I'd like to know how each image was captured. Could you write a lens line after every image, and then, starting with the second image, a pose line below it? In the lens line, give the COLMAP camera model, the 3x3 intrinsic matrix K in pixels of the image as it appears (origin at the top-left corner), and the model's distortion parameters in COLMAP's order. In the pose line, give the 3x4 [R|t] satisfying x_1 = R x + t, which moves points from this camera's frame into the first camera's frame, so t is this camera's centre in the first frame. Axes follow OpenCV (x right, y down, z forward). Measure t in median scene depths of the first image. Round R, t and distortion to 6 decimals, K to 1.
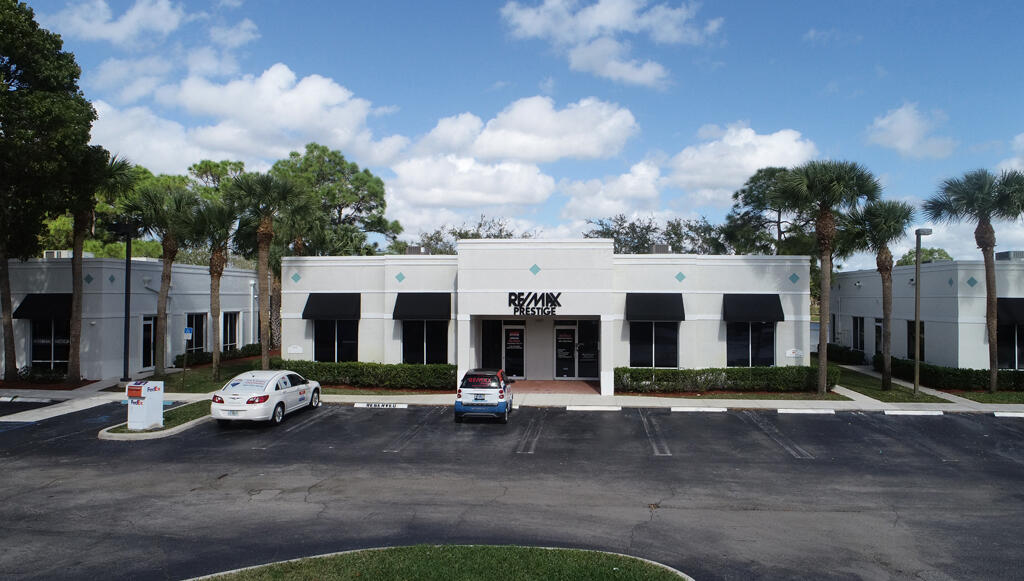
lens RADIAL K [[718.4, 0, 531.6], [0, 718.4, 289.6], [0, 0, 1]] dist [-0.004440, -0.001083]
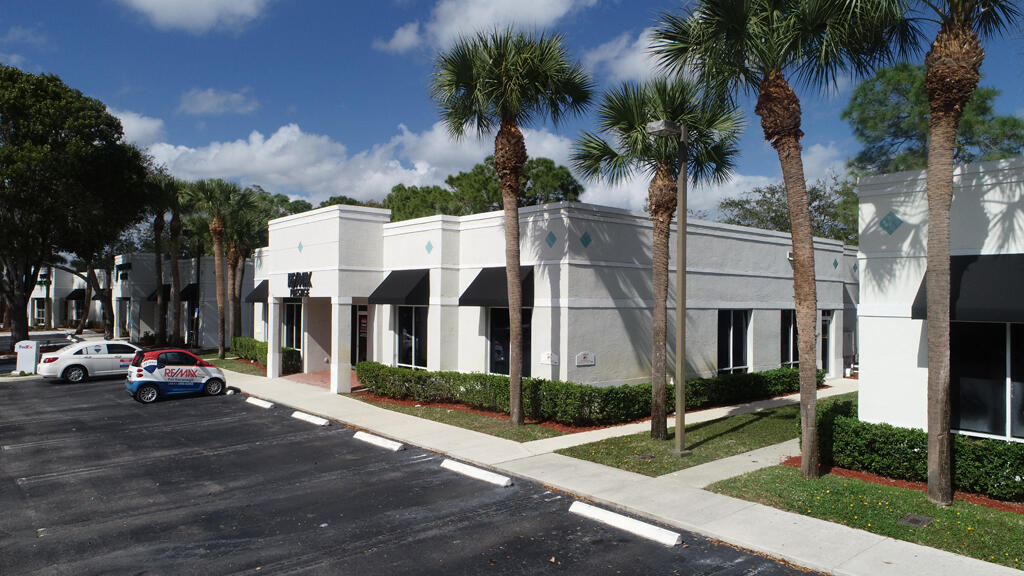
lens RADIAL K [[694.0, 0, 512.0], [0, 694.0, 288.0], [0, 0, 1]] dist [-0.003808, -0.000865]
pose [[0.692437, -0.012507, -0.721370, 0.812669], [0.006191, 0.999916, -0.011395, 0.034778], [0.721452, 0.003424, 0.692456, 0.577687]]
